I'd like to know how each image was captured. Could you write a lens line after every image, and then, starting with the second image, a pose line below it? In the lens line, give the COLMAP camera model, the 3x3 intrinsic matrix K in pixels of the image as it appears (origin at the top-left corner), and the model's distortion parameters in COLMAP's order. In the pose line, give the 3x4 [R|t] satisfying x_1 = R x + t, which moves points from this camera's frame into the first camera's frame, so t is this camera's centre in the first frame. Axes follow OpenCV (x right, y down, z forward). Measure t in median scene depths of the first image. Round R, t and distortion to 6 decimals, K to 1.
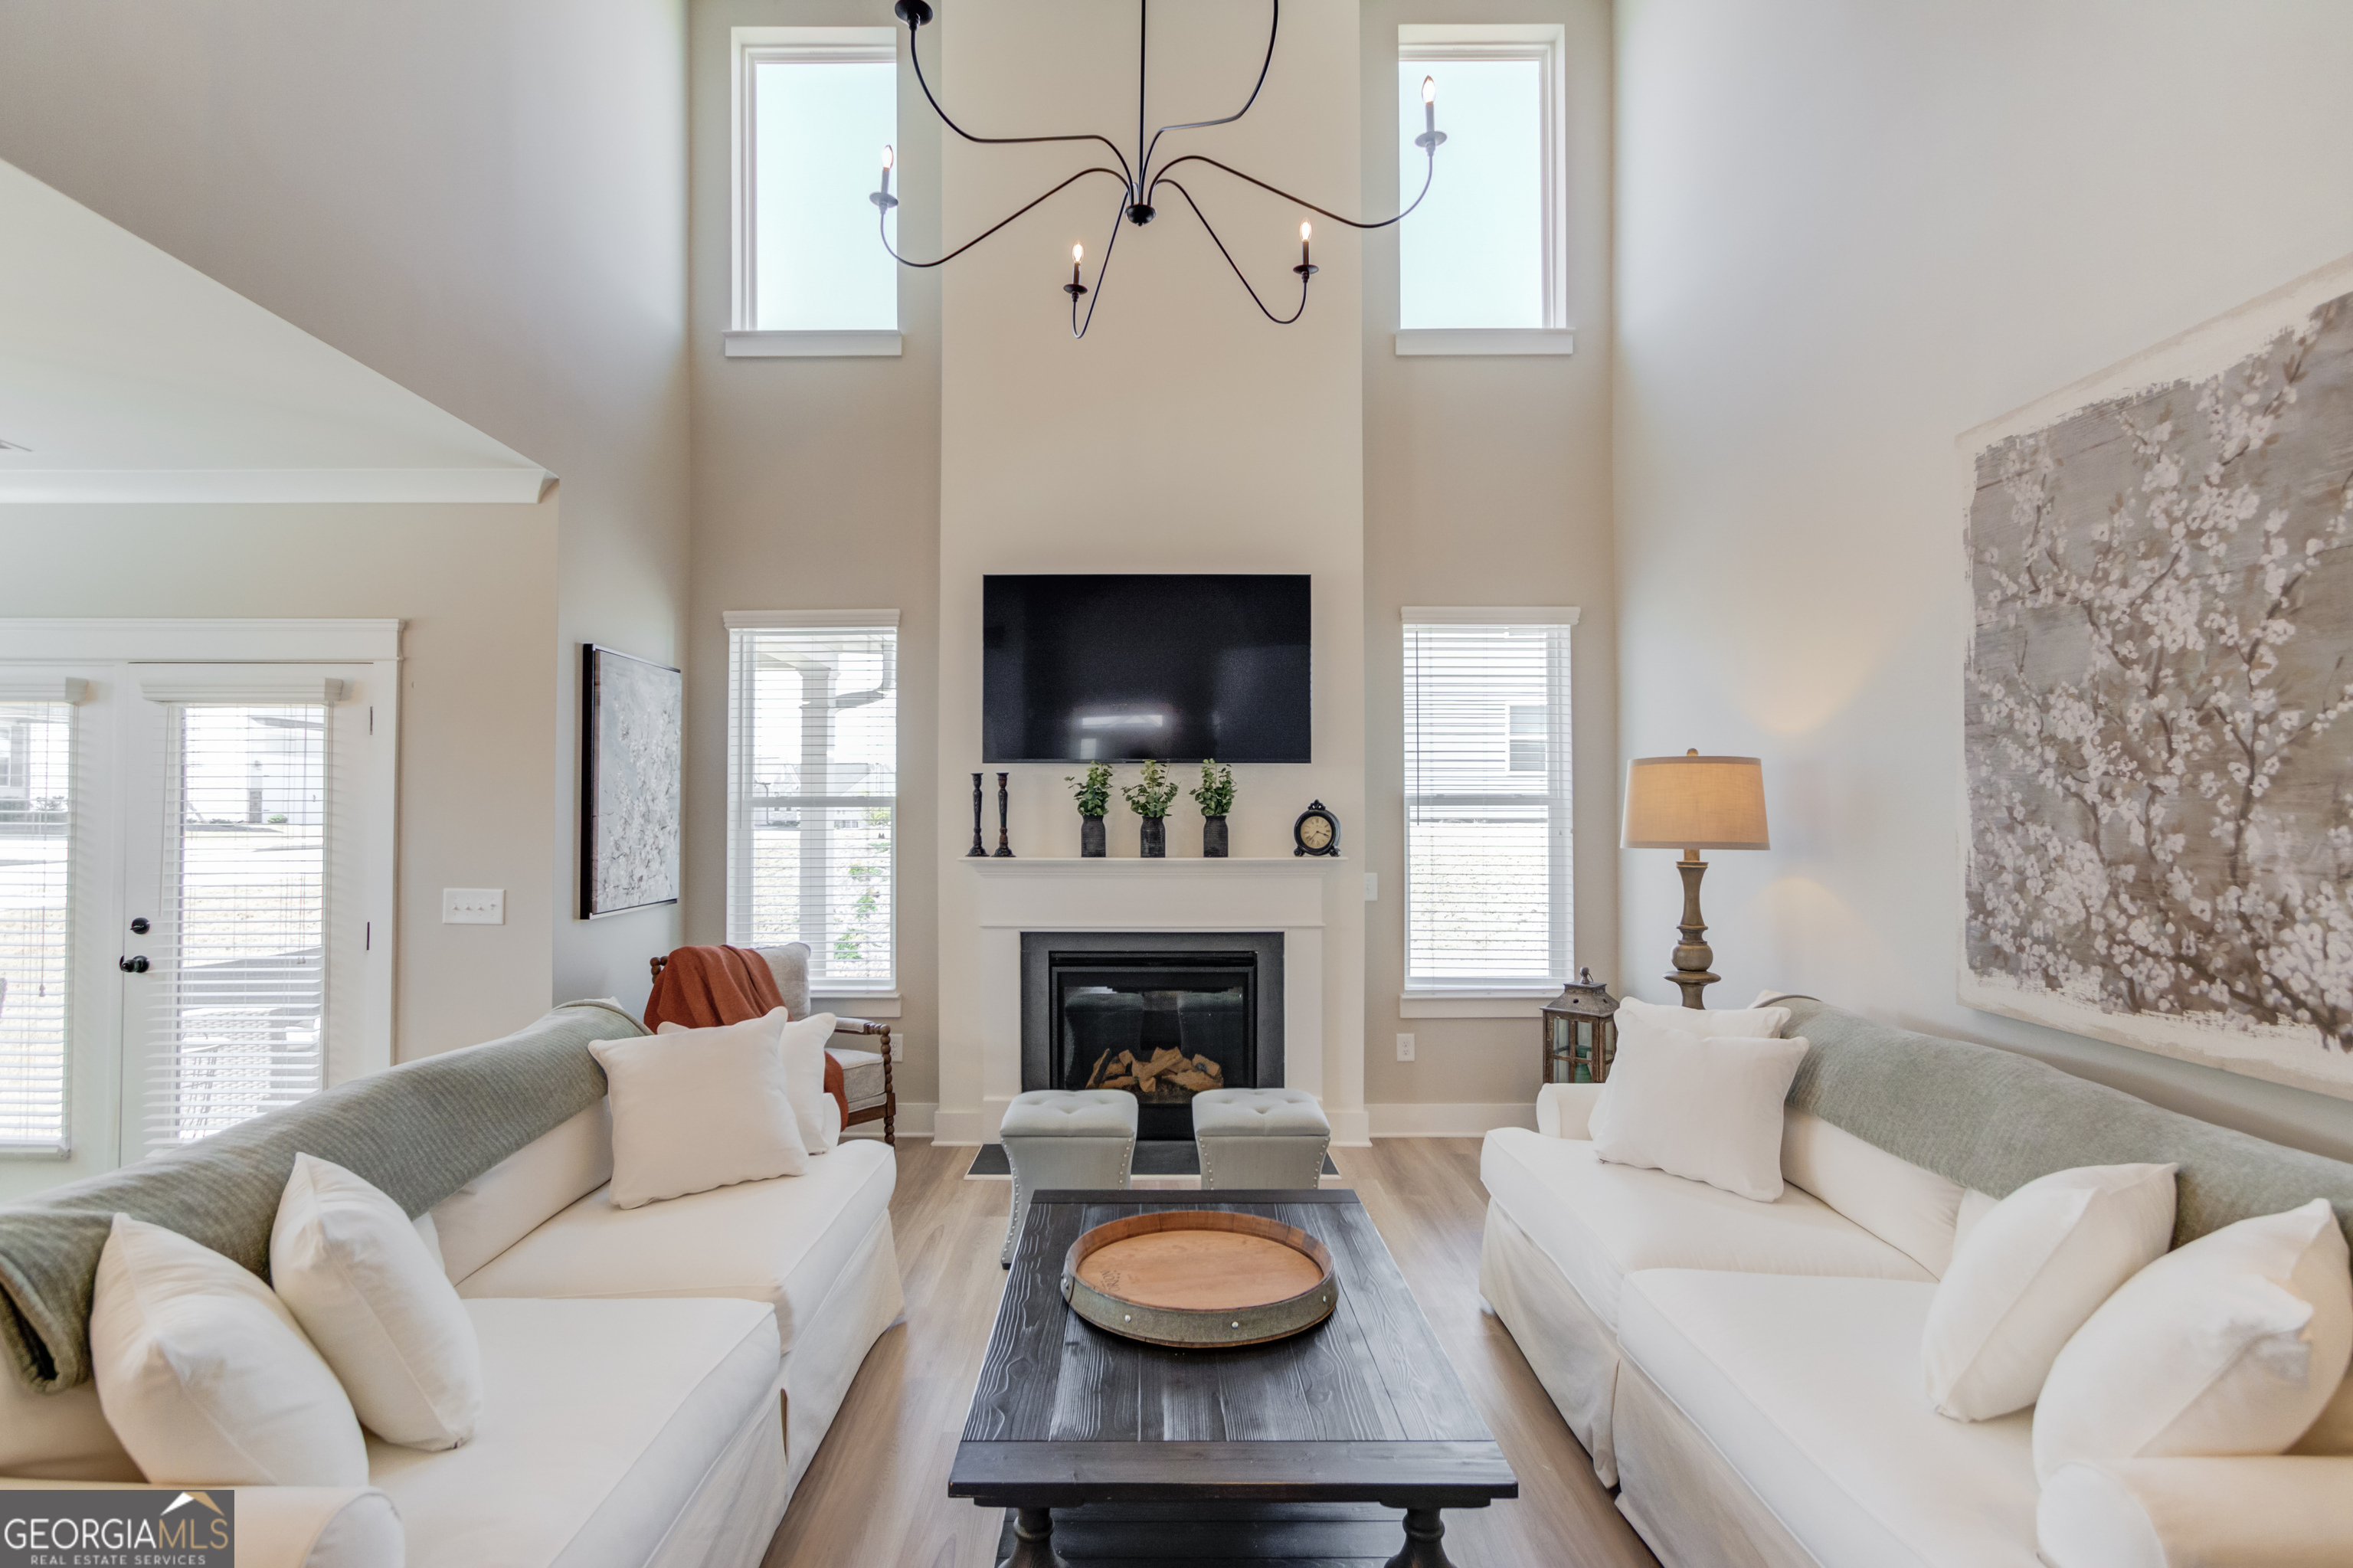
lens RADIAL K [[1051.5, 0, 1158.0], [0, 1051.5, 776.8], [0, 0, 1]] dist [-0.003697, -0.000012]
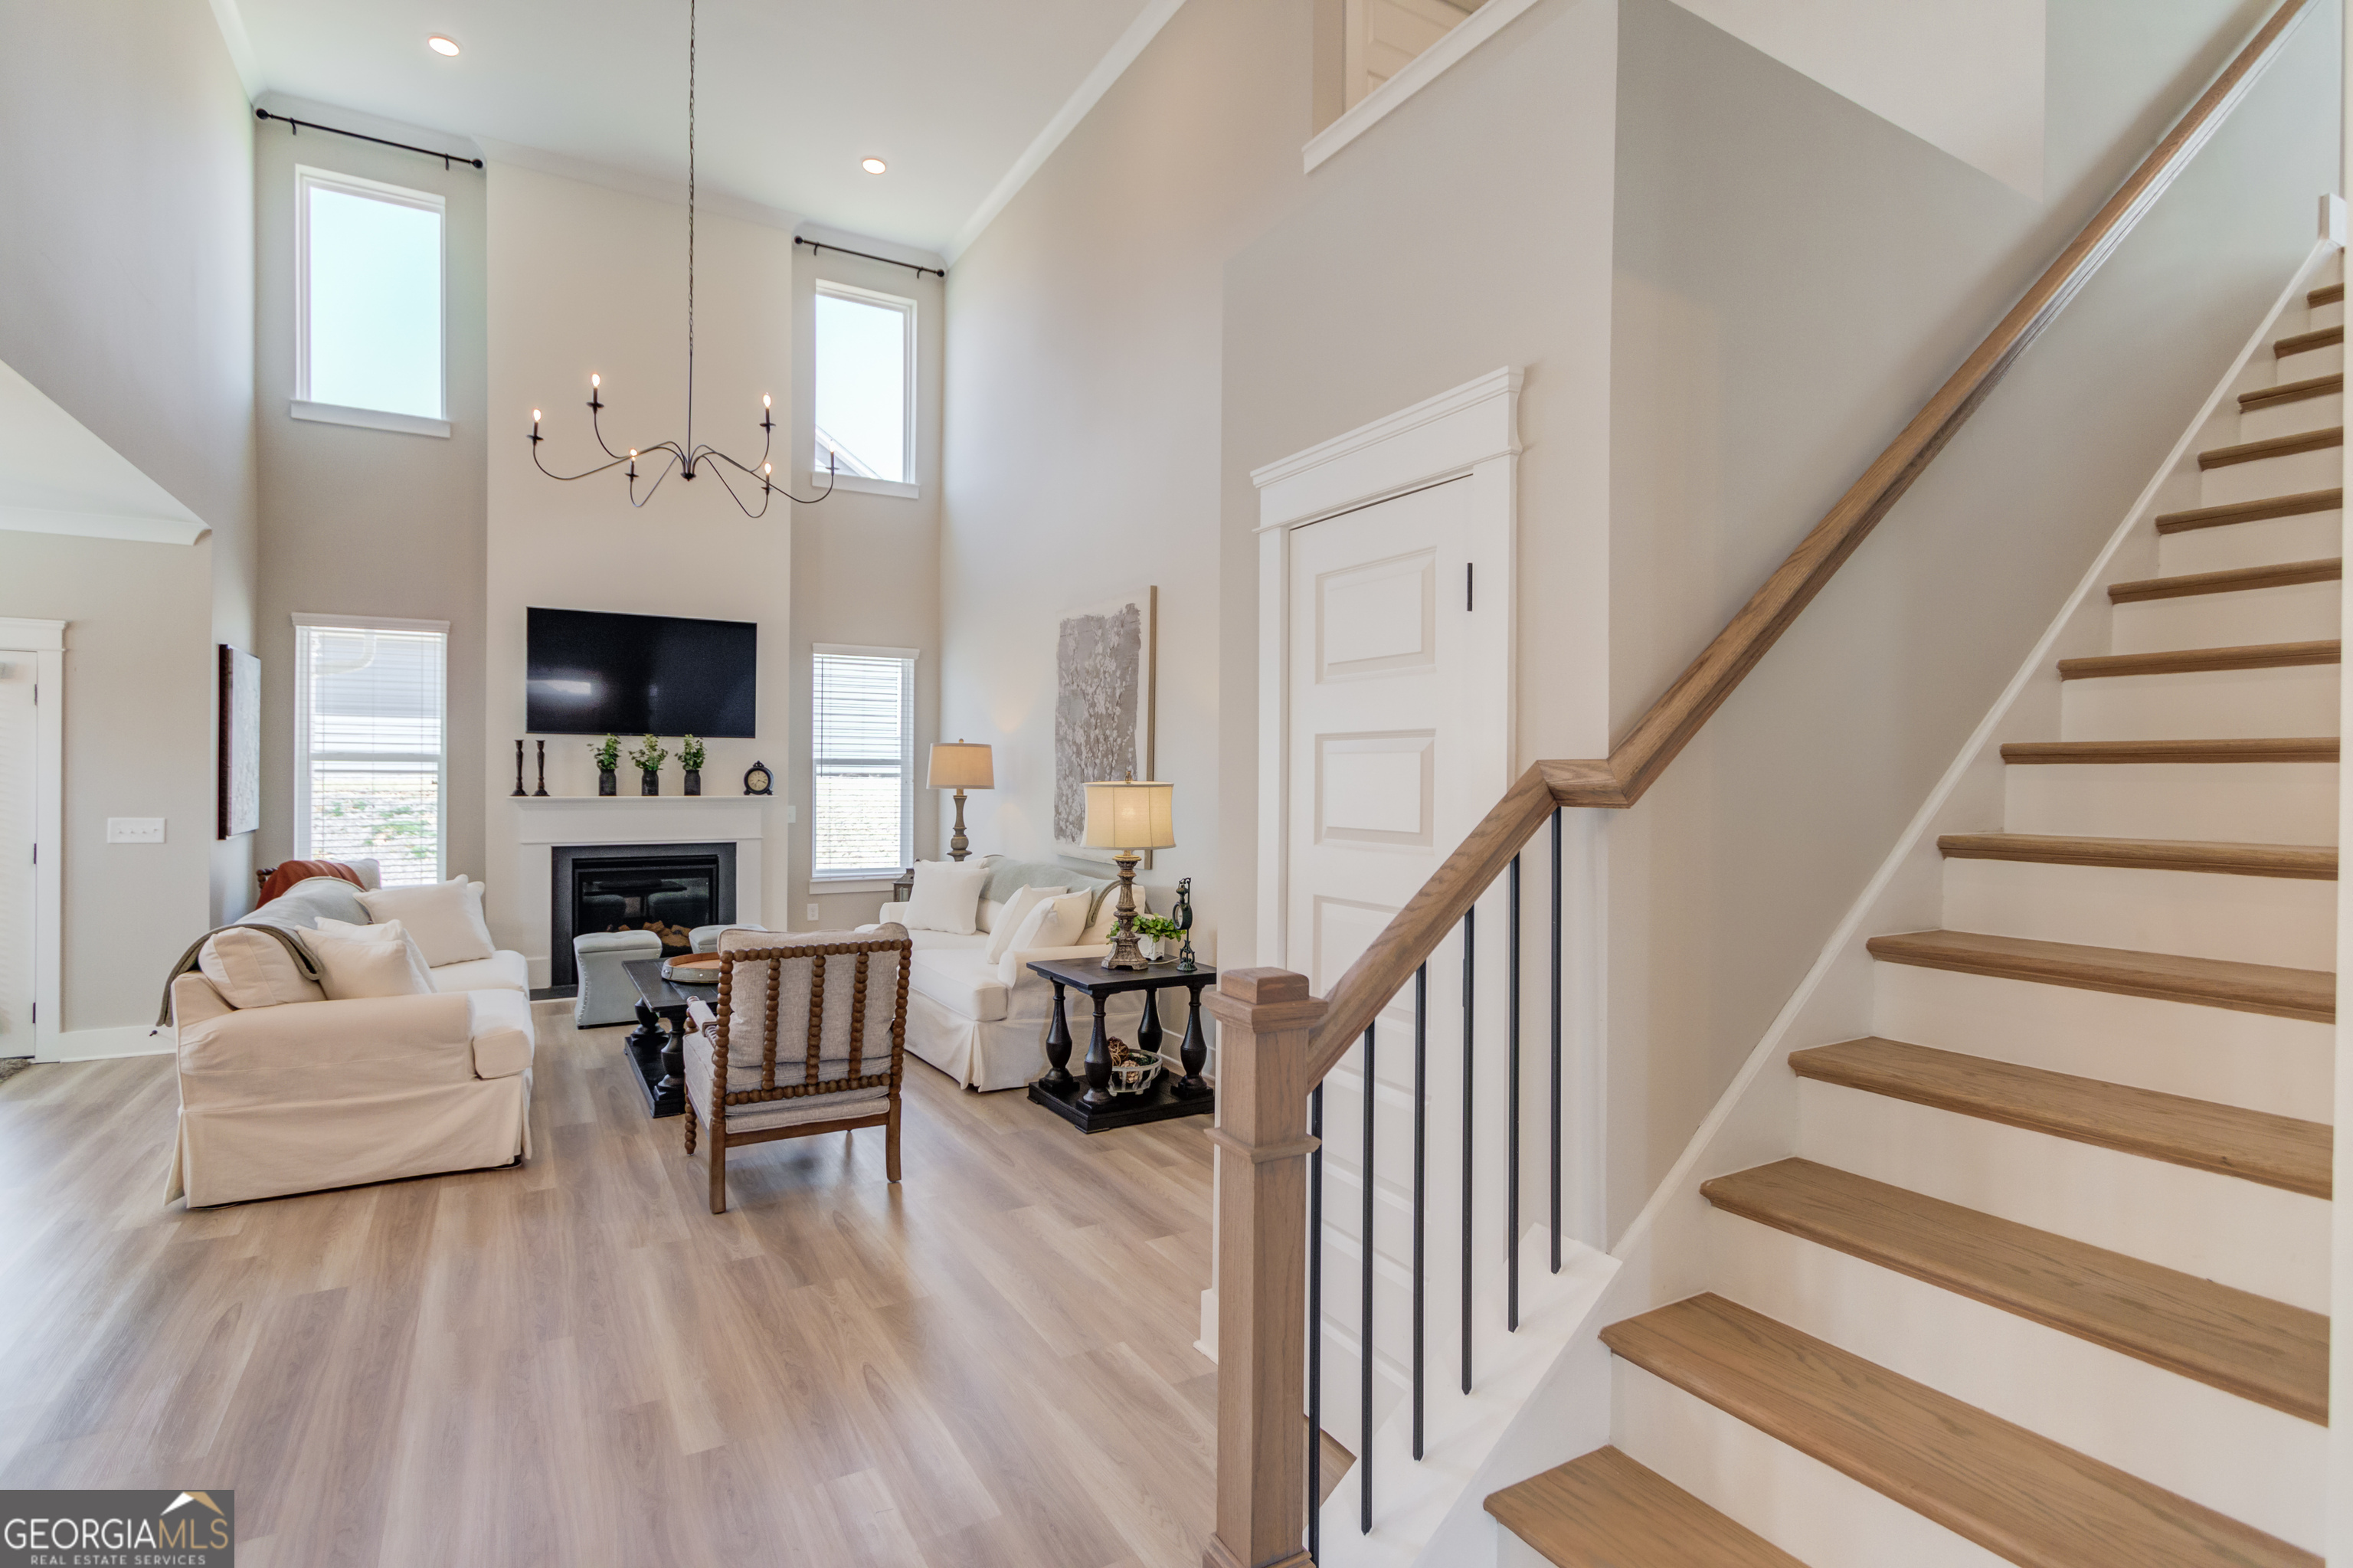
lens RADIAL K [[1131.3, 0, 1158.7], [0, 1131.3, 788.3], [0, 0, 1]] dist [0.004200, 0.001137]
pose [[0.863194, 0.000511, 0.504872, -0.201676], [-0.026822, 0.998634, 0.044847, -0.031032], [-0.504159, -0.052254, 0.862028, -0.837052]]
